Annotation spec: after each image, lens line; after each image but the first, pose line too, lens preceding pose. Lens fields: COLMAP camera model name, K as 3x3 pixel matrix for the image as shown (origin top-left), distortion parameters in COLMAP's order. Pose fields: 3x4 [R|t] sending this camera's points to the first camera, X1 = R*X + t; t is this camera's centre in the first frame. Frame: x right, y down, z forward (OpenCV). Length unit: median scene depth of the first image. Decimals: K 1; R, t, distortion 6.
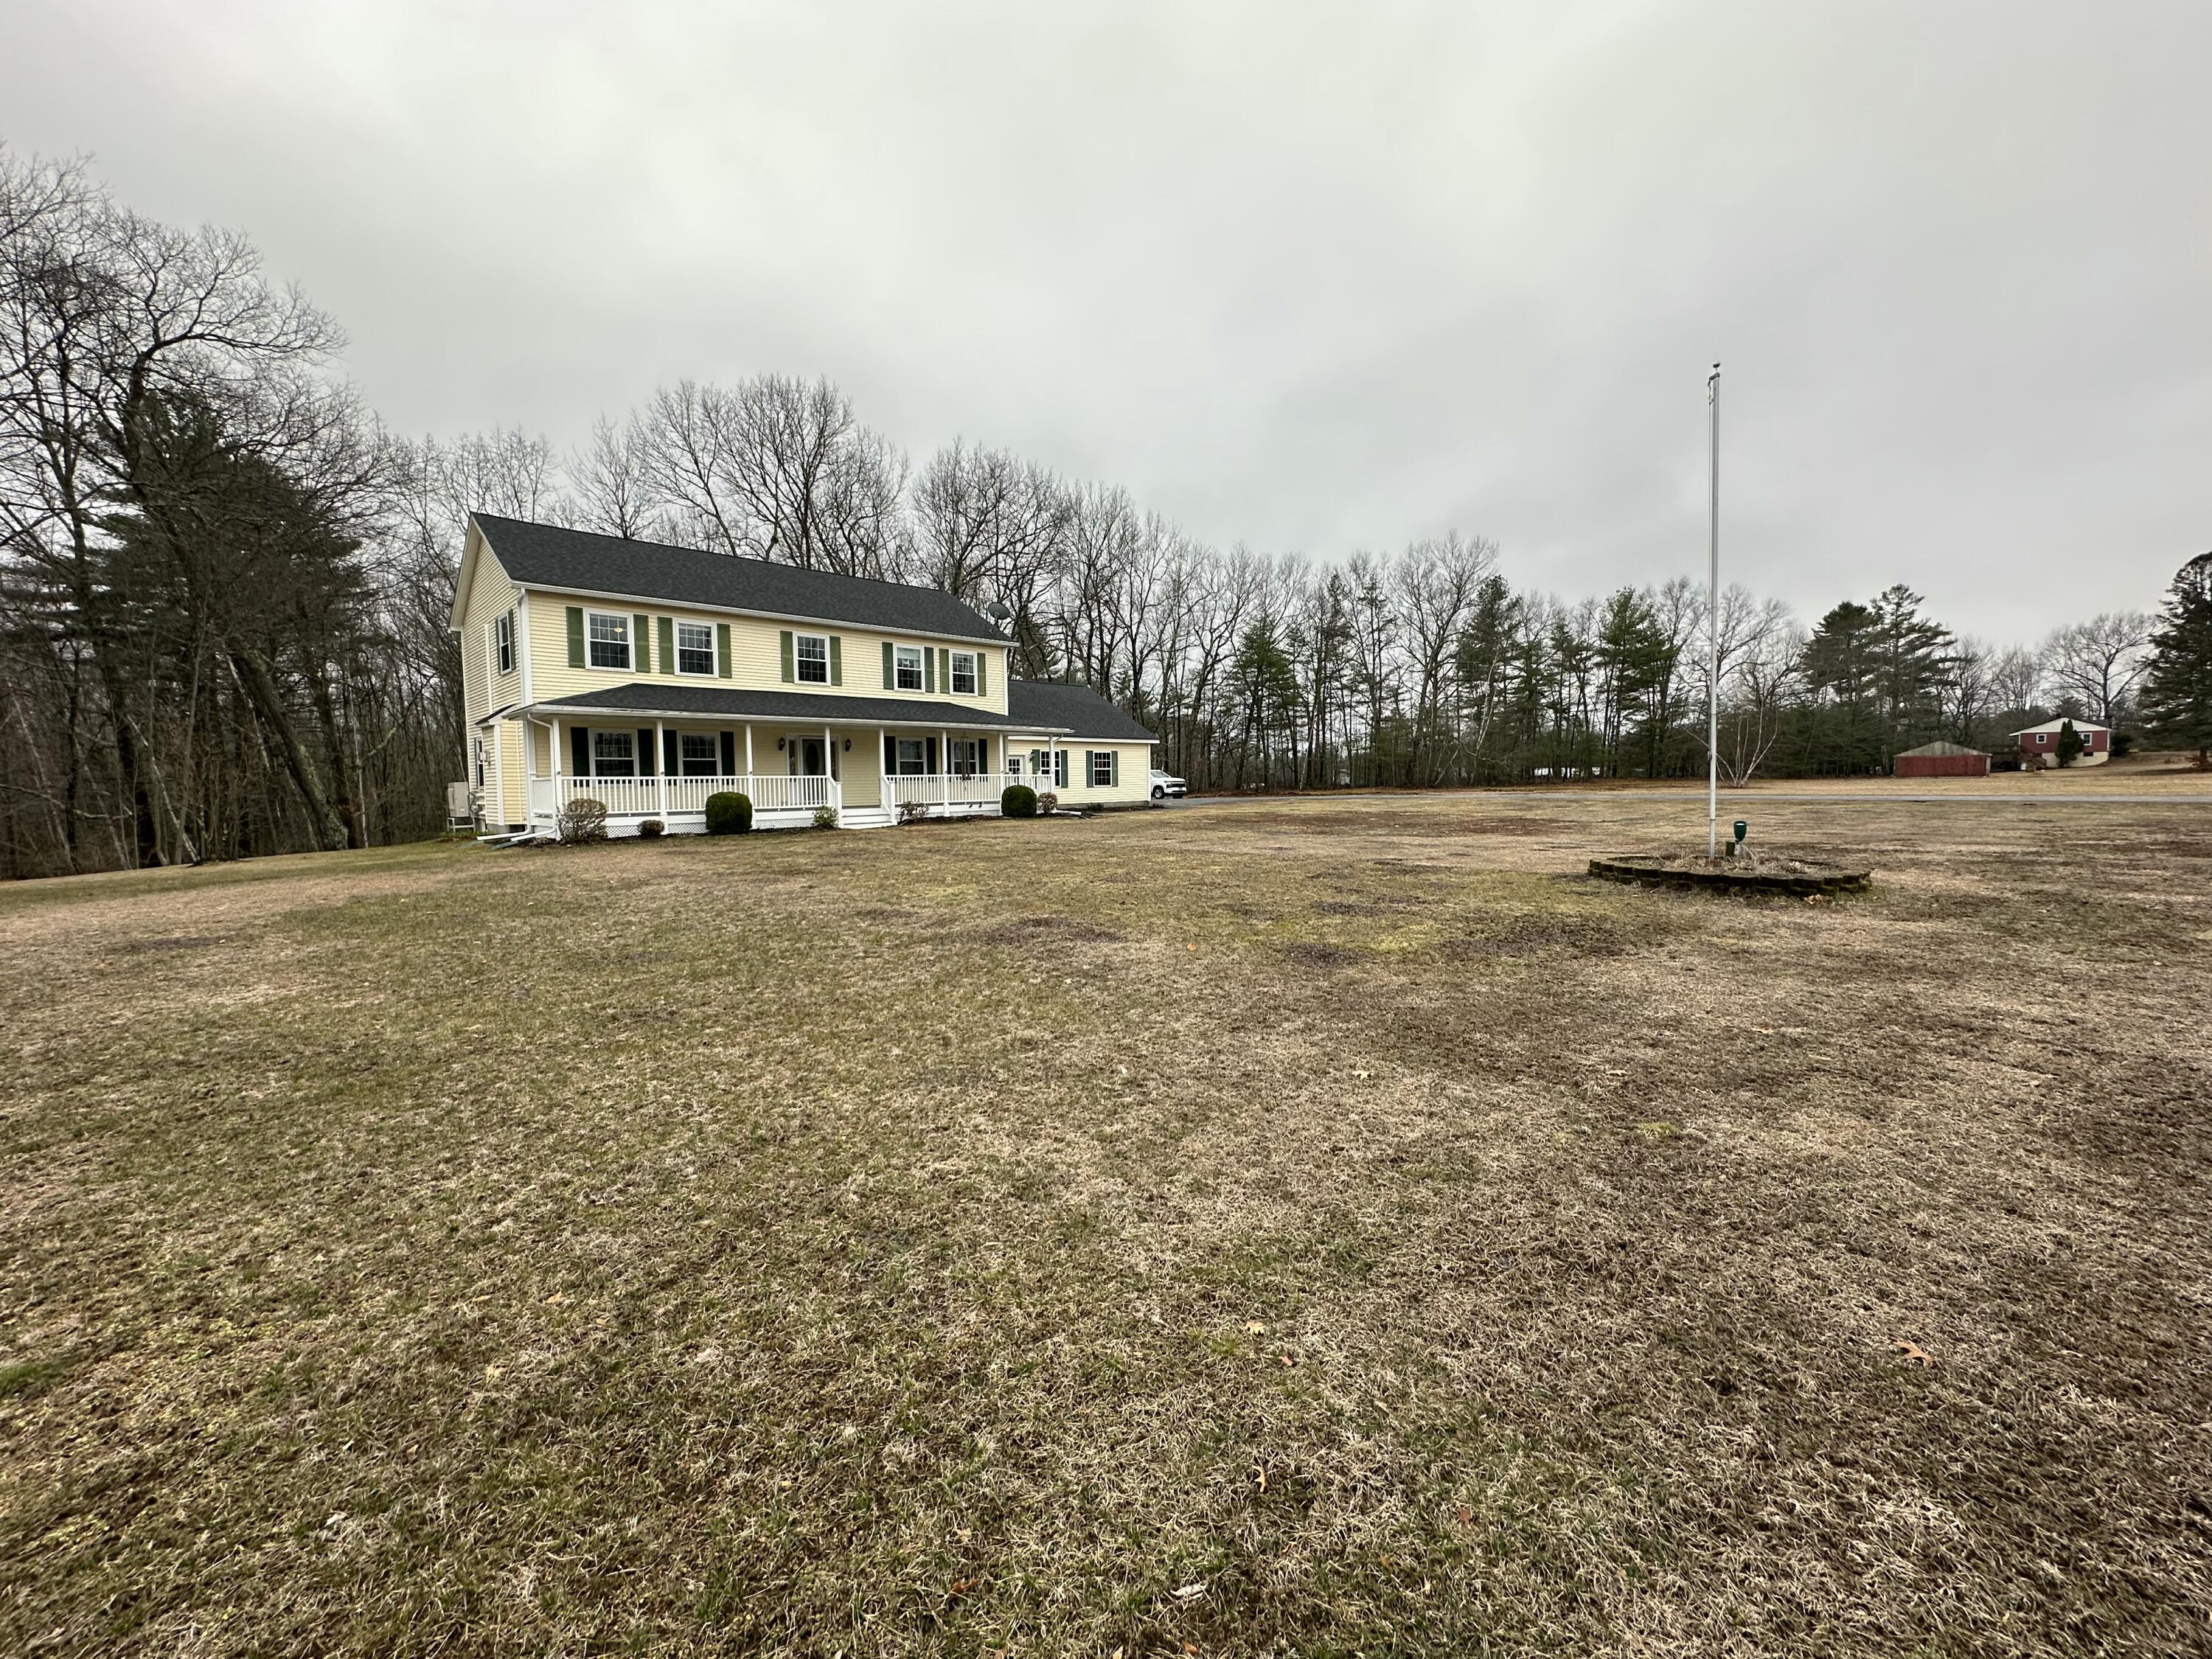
lens RADIAL K [[881.2, 0, 1107.9], [0, 881.2, 819.7], [0, 0, 1]] dist [0.000398, 0.000107]
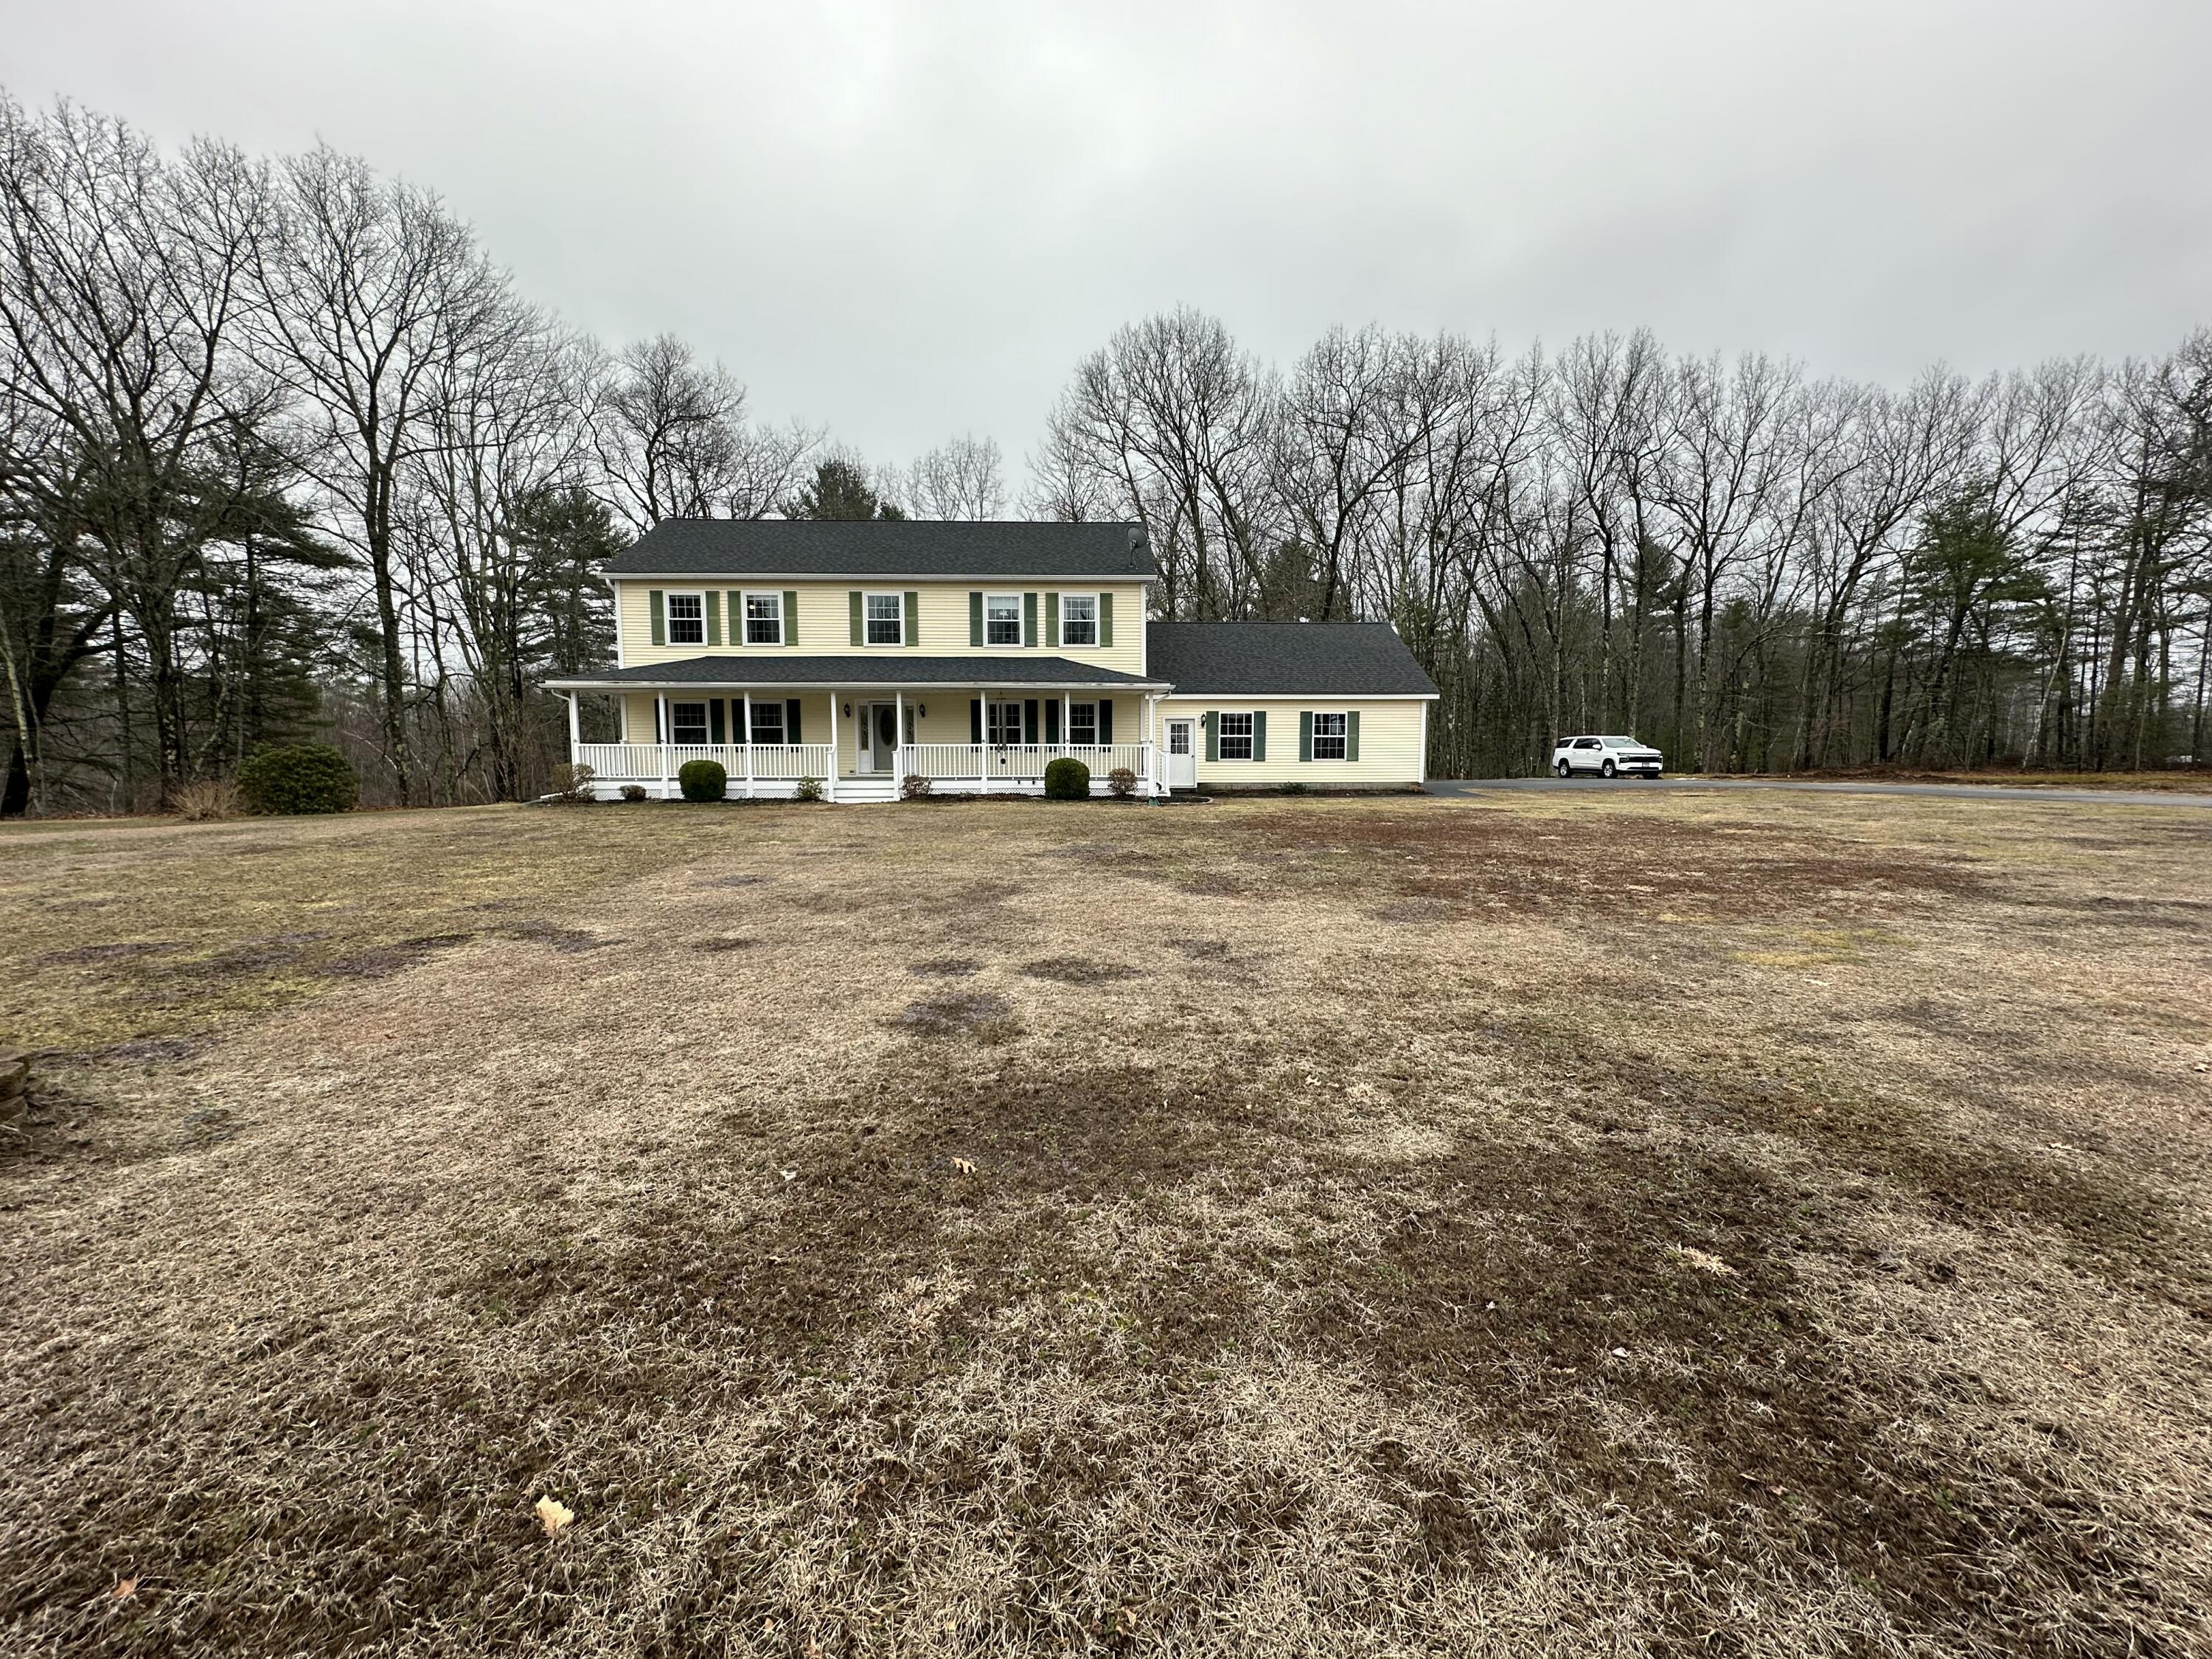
lens RADIAL K [[881.2, 0, 1117.0], [0, 881.2, 838.2], [0, 0, 1]] dist [0.000398, 0.000107]
pose [[0.742167, 0.076439, -0.665842, 0.452782], [-0.037694, 0.996663, 0.072403, -0.025184], [0.669154, -0.028636, 0.742571, 0.428909]]
